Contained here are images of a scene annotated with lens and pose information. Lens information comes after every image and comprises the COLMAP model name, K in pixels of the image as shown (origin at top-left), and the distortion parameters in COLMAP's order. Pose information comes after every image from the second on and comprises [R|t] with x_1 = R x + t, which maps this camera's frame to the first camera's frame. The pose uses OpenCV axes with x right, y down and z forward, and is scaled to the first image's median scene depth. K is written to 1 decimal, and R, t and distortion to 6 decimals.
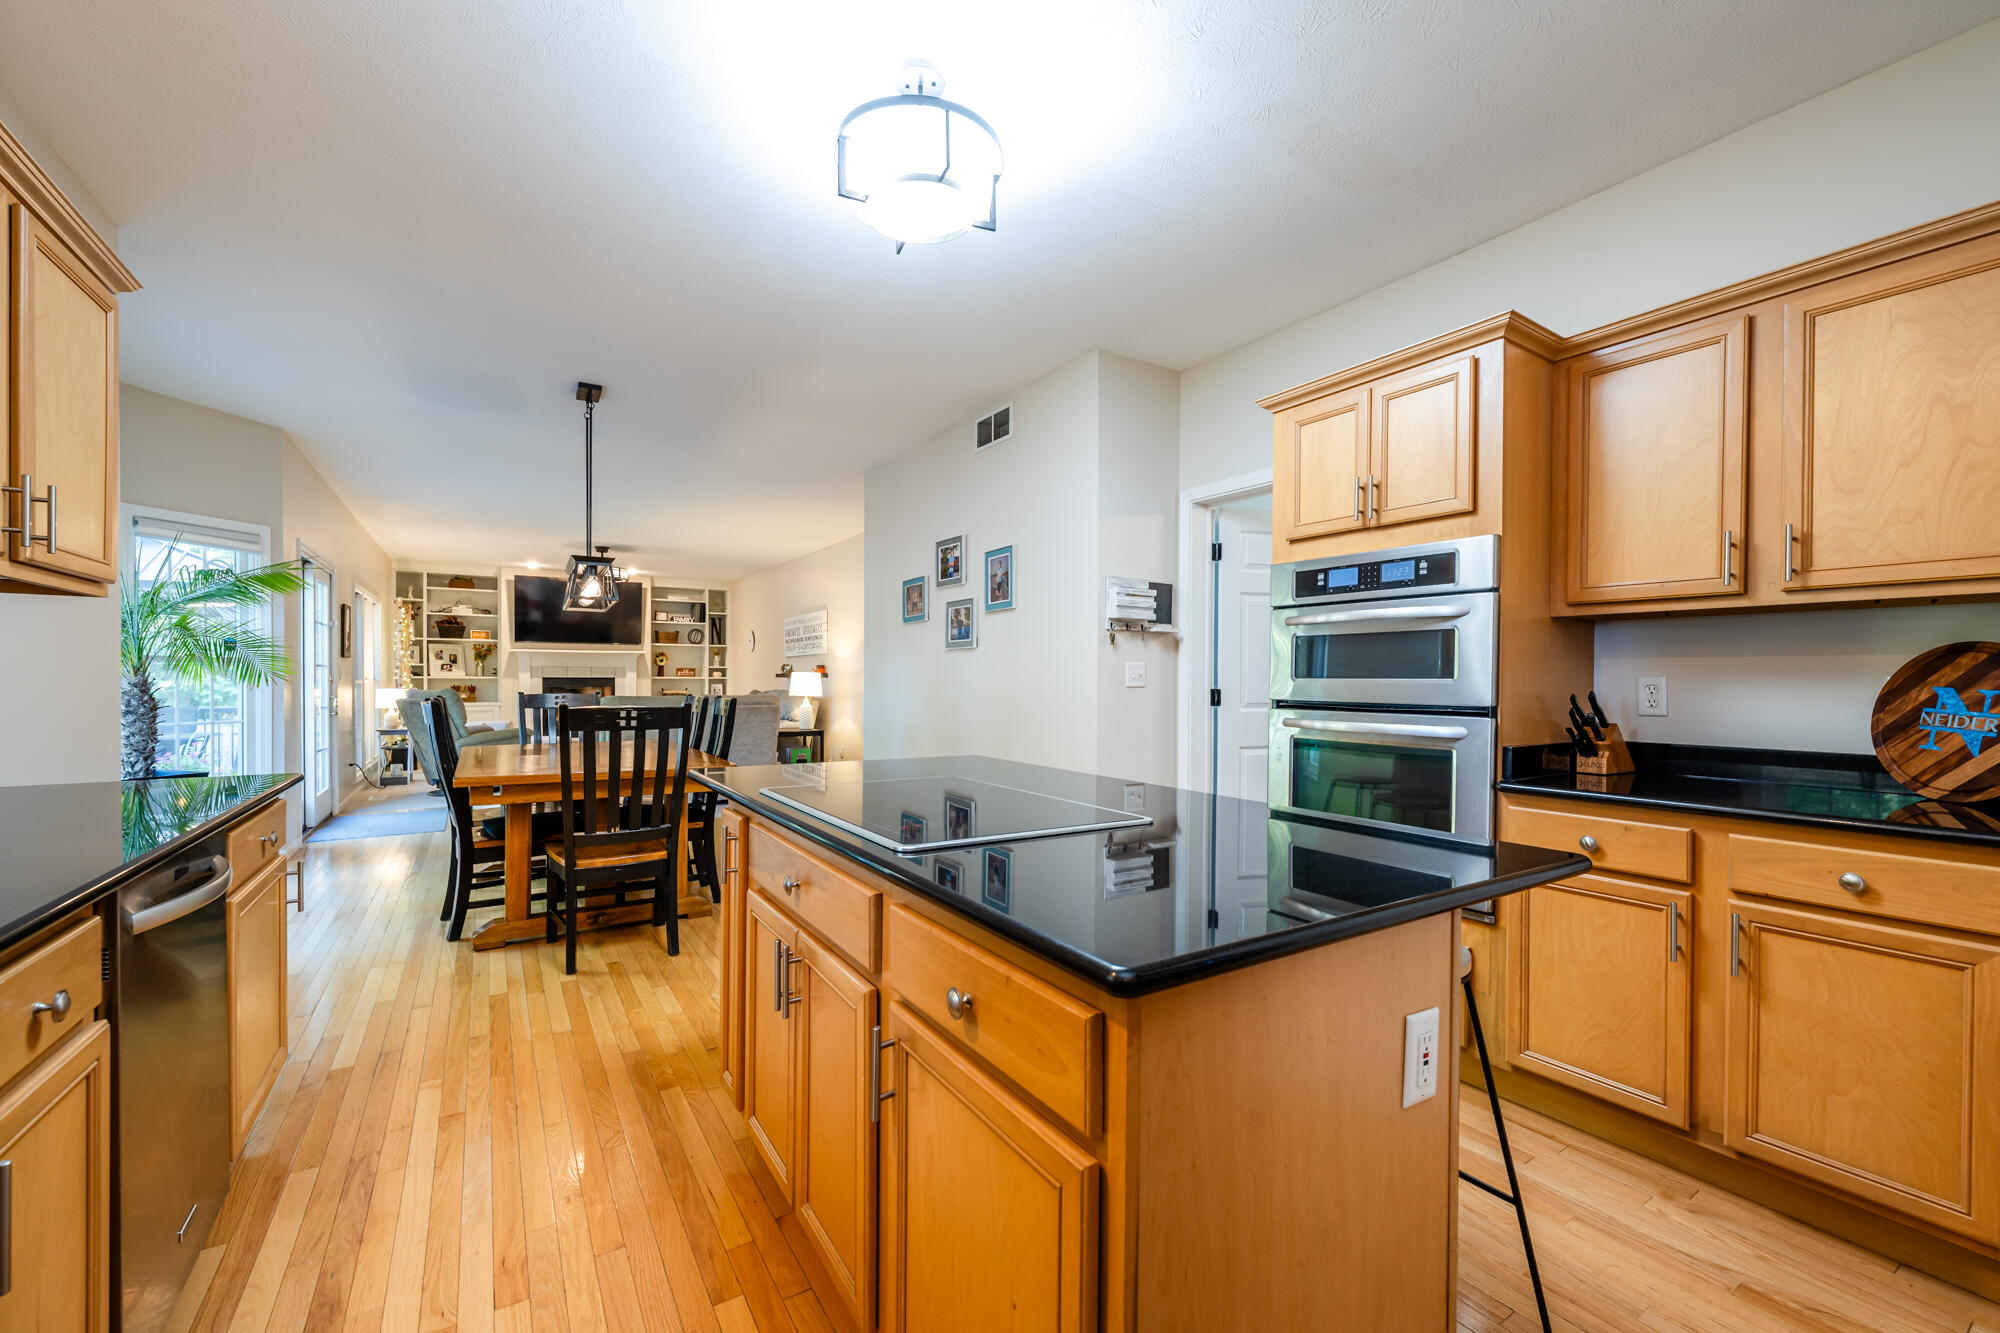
lens RADIAL K [[794.0, 0, 992.3], [0, 794.0, 680.7], [0, 0, 1]] dist [-0.000080, -0.000715]
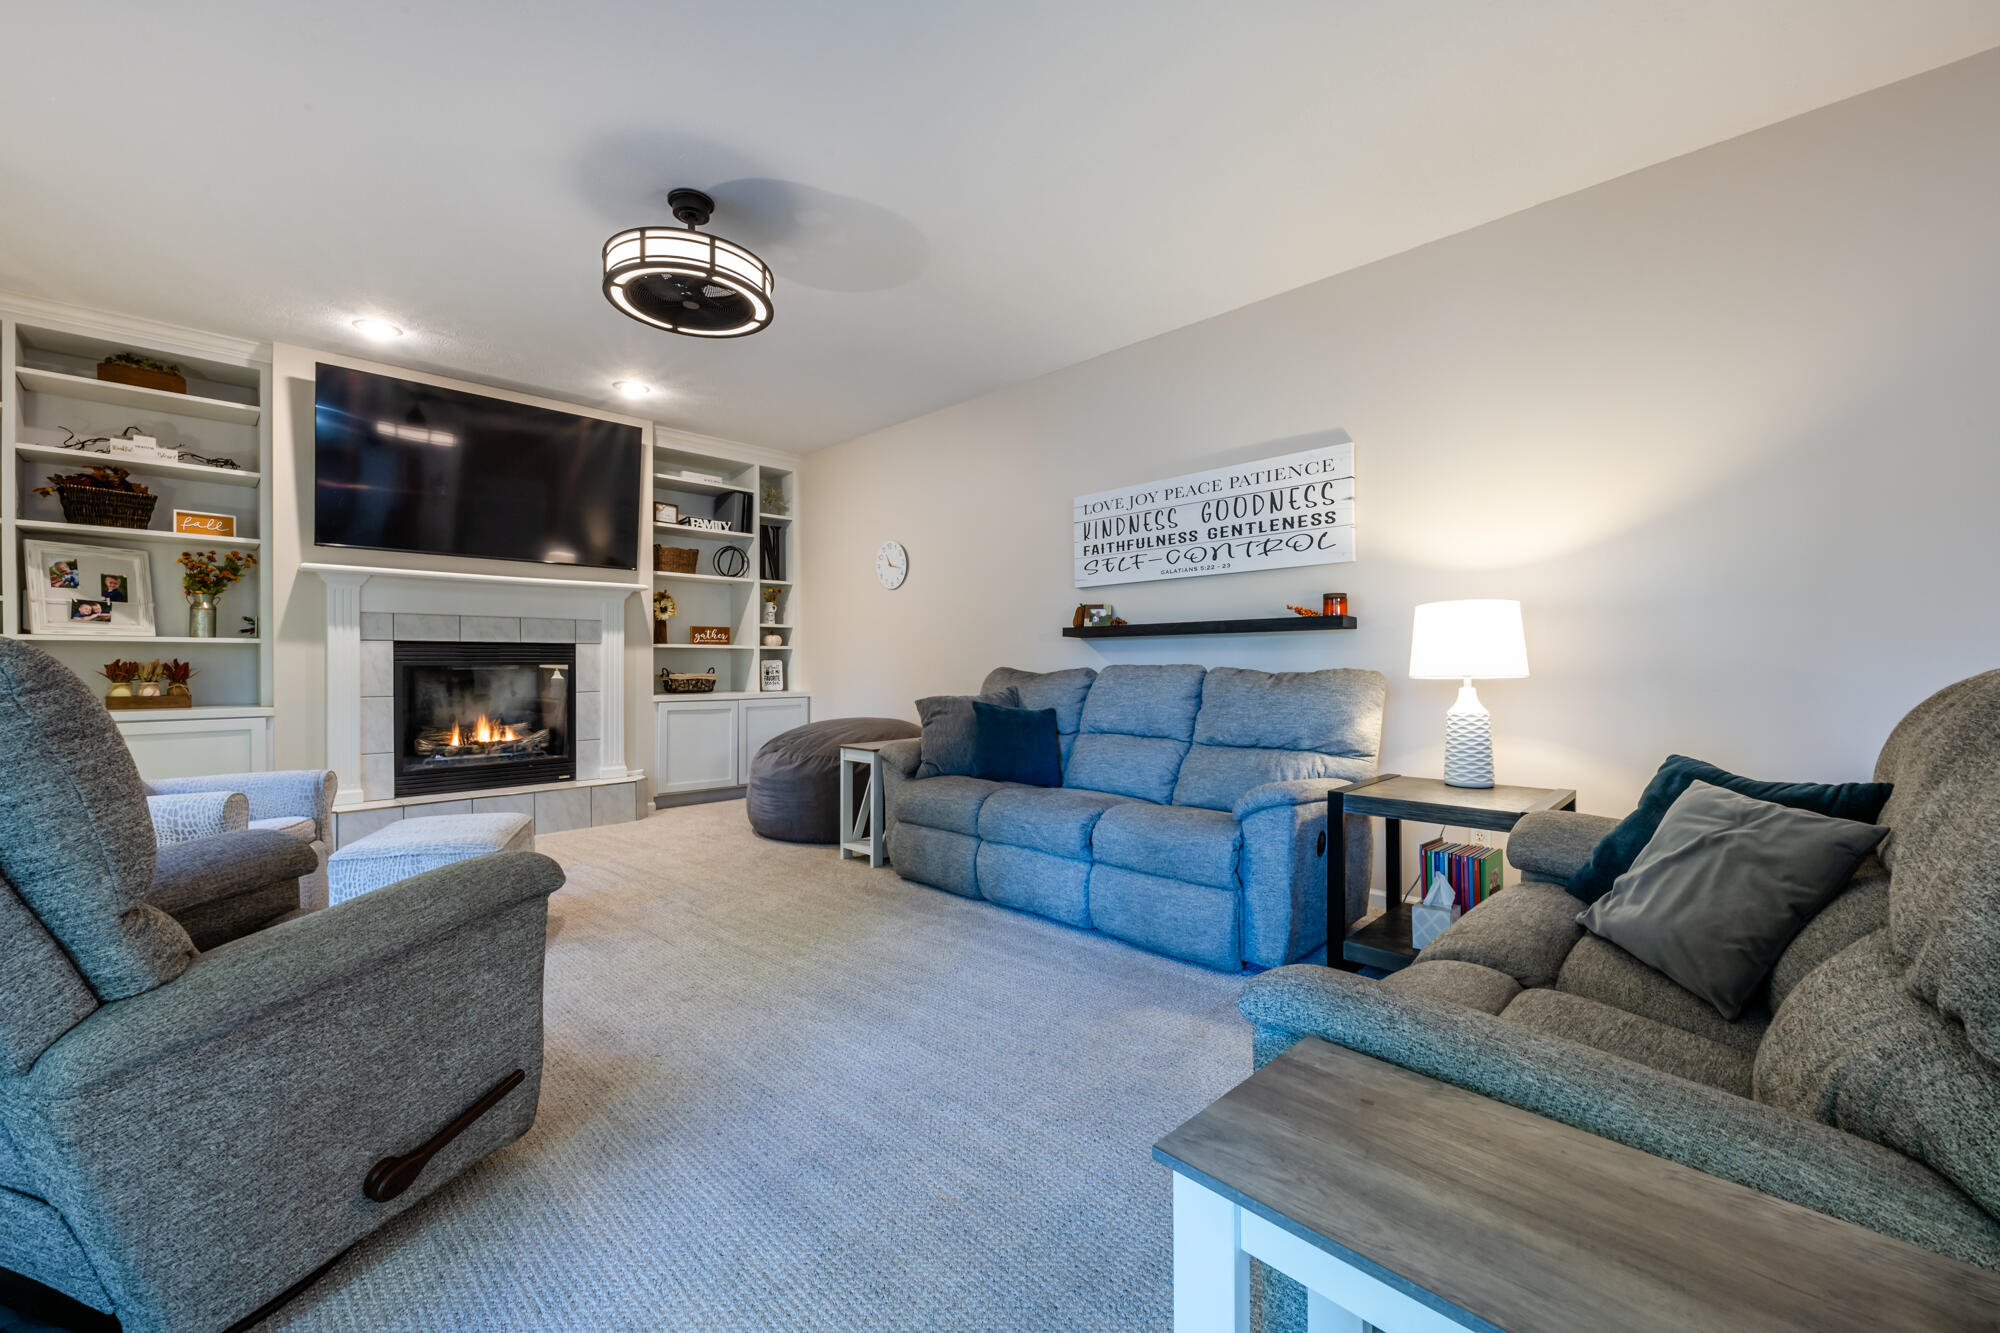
lens RADIAL K [[794.0, 0, 996.8], [0, 794.0, 657.3], [0, 0, 1]] dist [-0.000080, -0.000715]
pose [[0.975669, -0.003797, 0.219216, -0.364563], [0.005893, 0.999943, -0.008911, 0.009320], [-0.219170, 0.009986, 0.975636, 0.556883]]
